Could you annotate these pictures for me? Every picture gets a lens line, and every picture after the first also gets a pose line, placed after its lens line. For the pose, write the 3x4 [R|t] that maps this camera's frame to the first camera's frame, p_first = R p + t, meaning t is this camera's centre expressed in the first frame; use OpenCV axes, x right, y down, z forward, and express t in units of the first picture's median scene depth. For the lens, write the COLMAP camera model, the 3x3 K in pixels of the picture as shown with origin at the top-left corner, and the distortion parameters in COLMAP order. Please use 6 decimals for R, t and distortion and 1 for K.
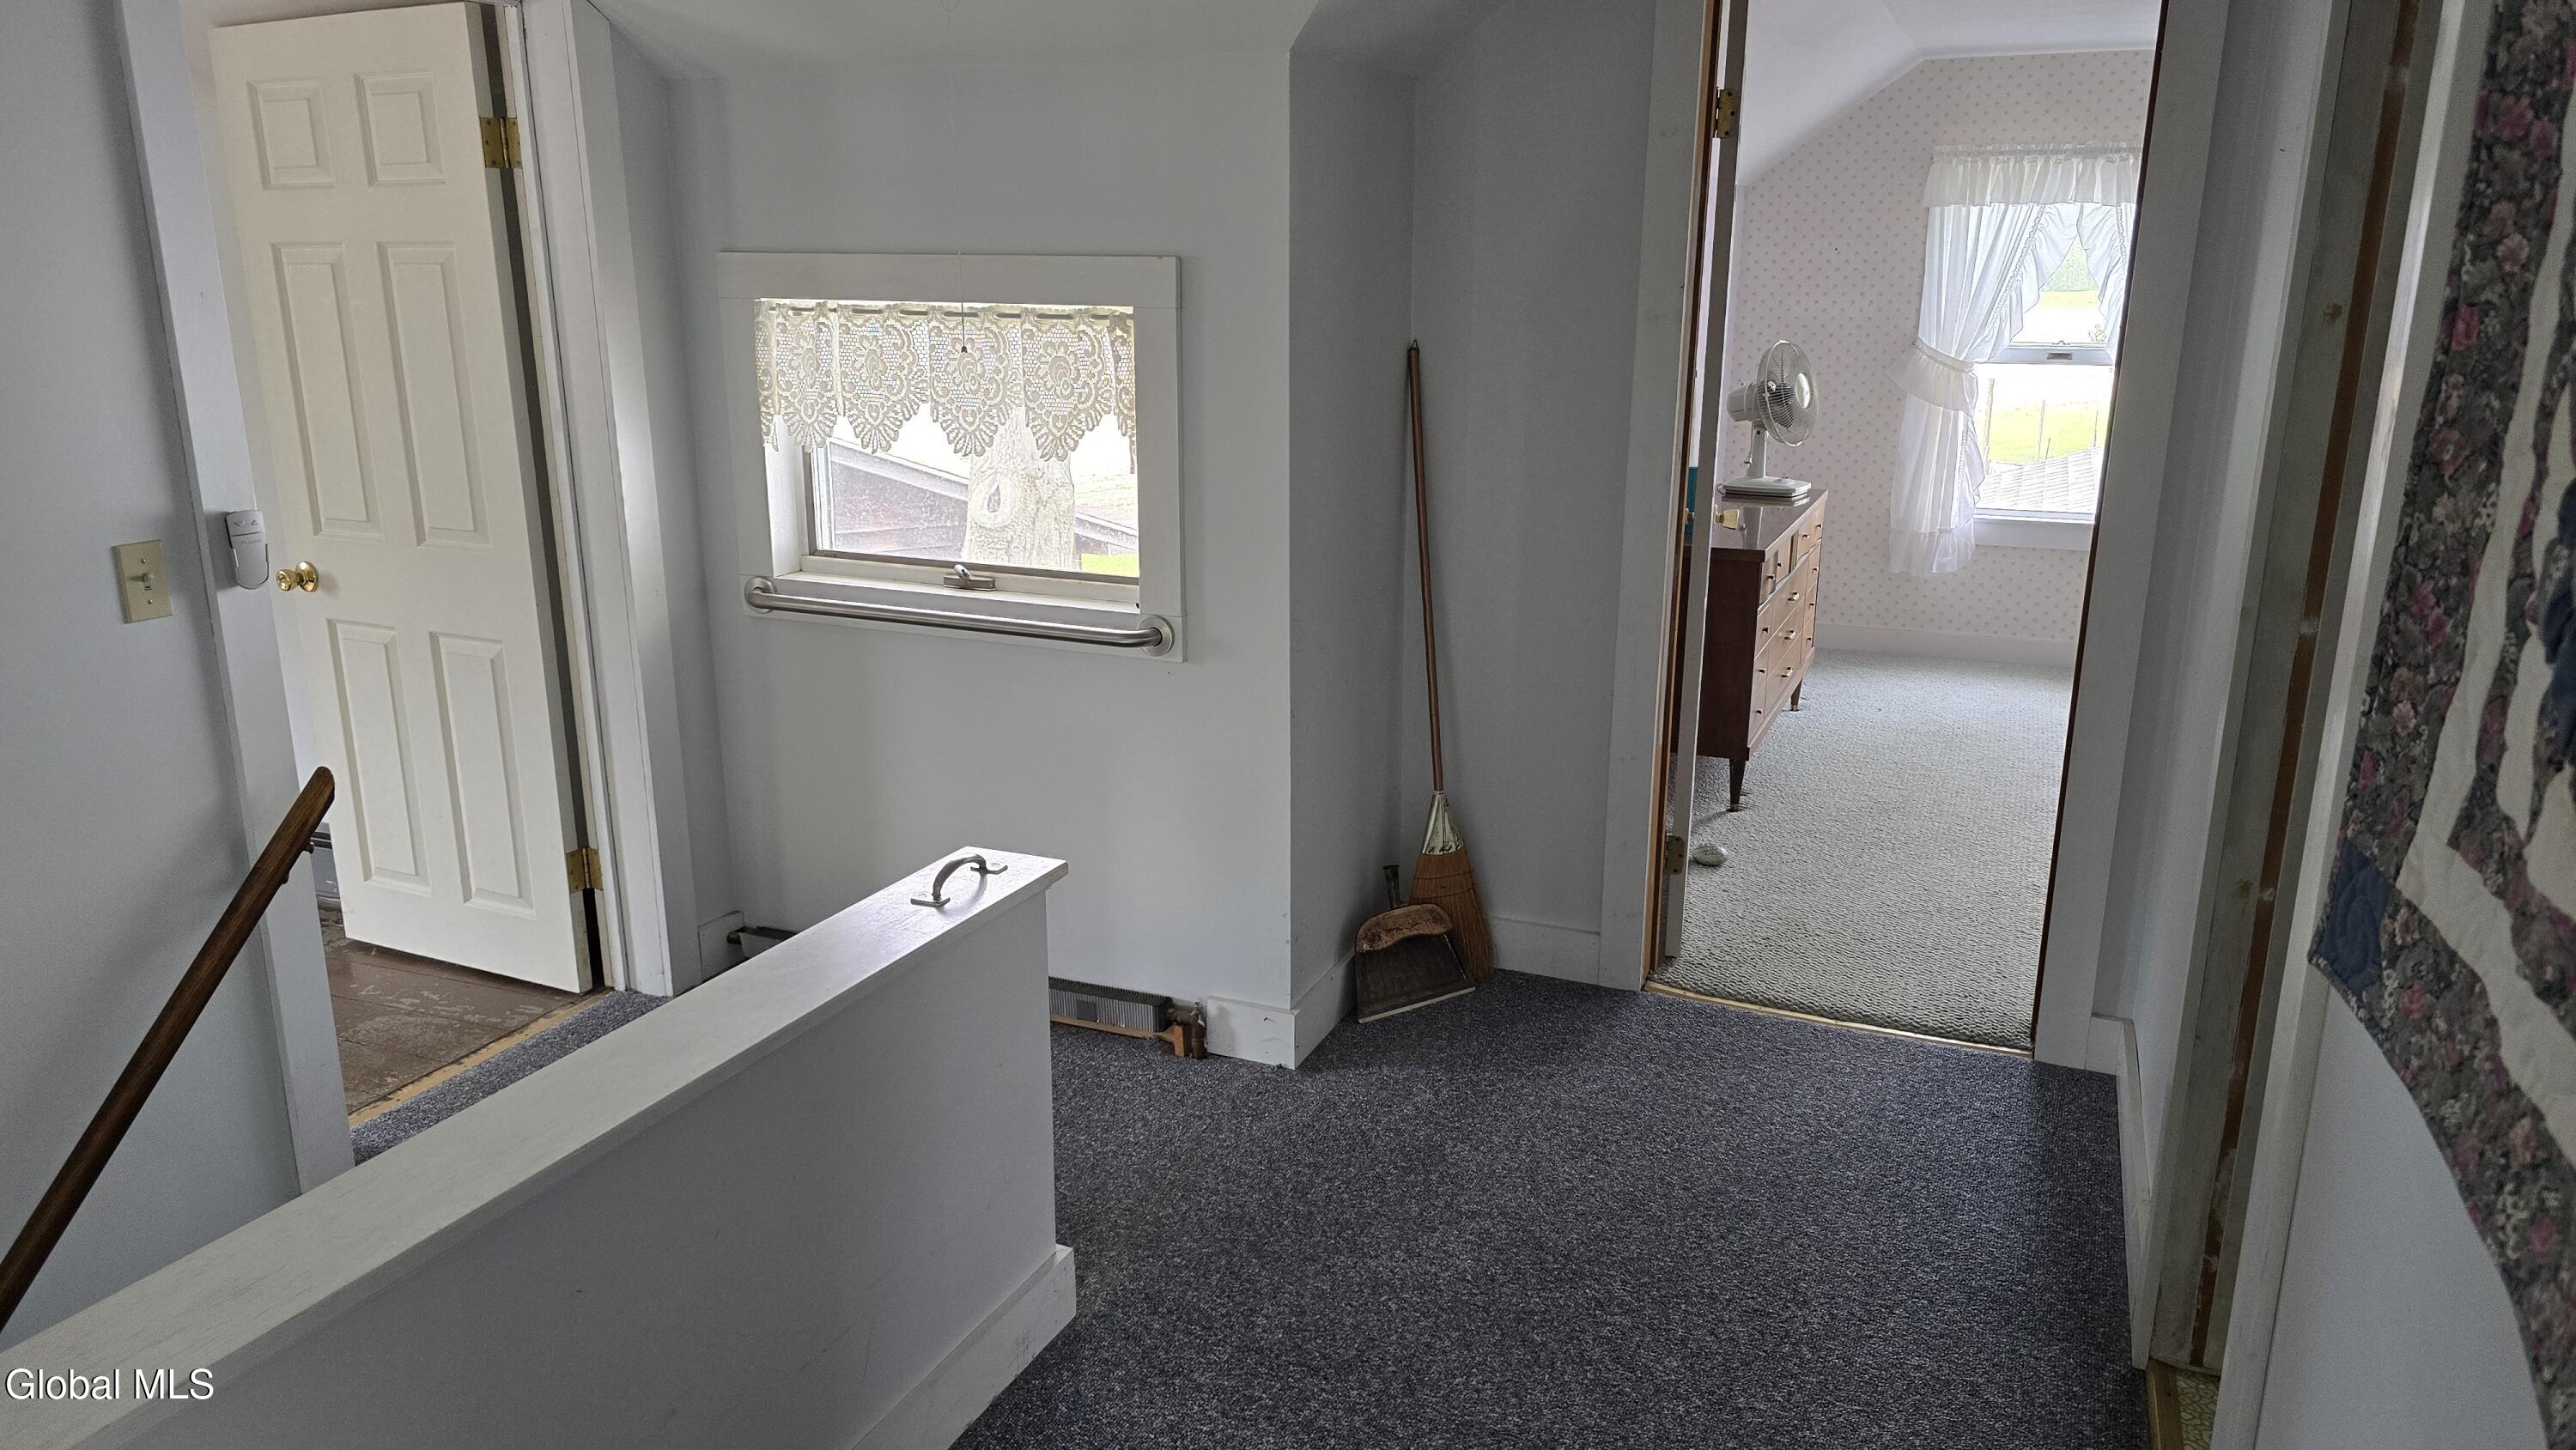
lens RADIAL K [[1745.7, 0, 1279.2], [0, 1745.7, 729.6], [0, 0, 1]] dist [0.063736, -0.061635]
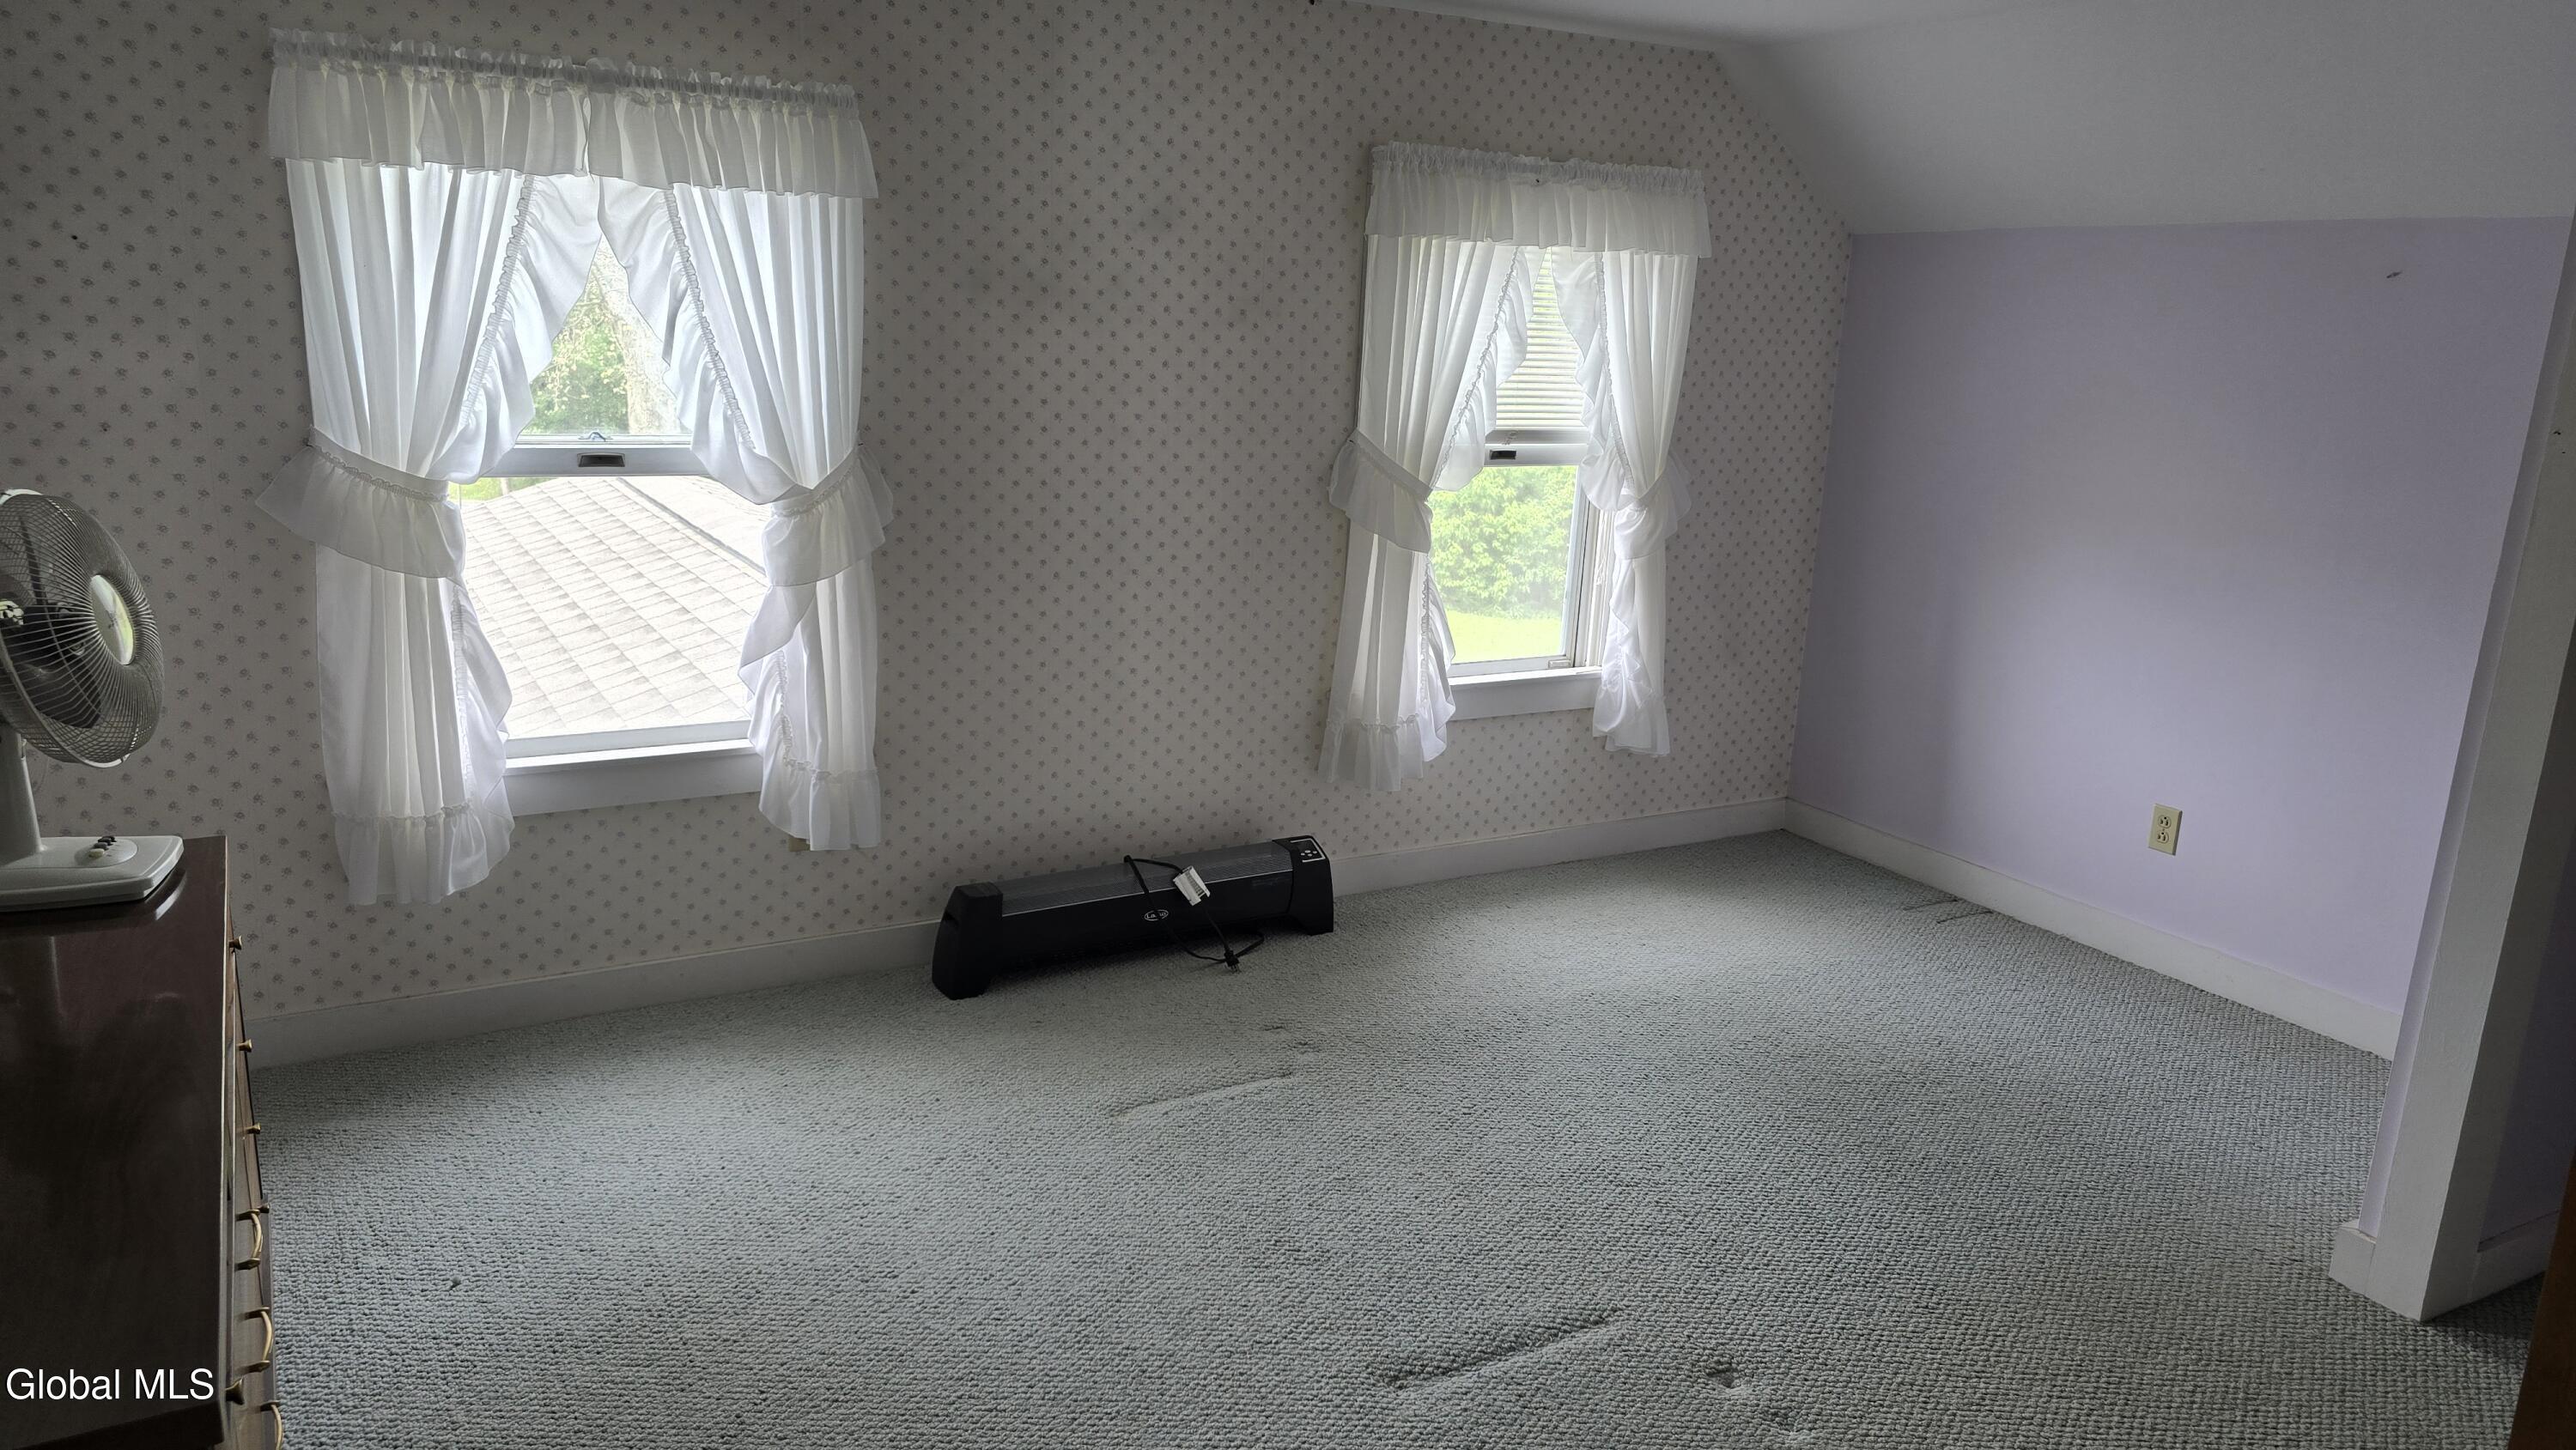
lens RADIAL K [[1745.7, 0, 1290.9], [0, 1745.7, 743.4], [0, 0, 1]] dist [0.063736, -0.061635]
pose [[0.602378, -0.176156, 0.778530, 0.136194], [0.168710, 0.981407, 0.091523, -0.143144], [-0.780178, 0.076214, 0.620898, 0.515898]]
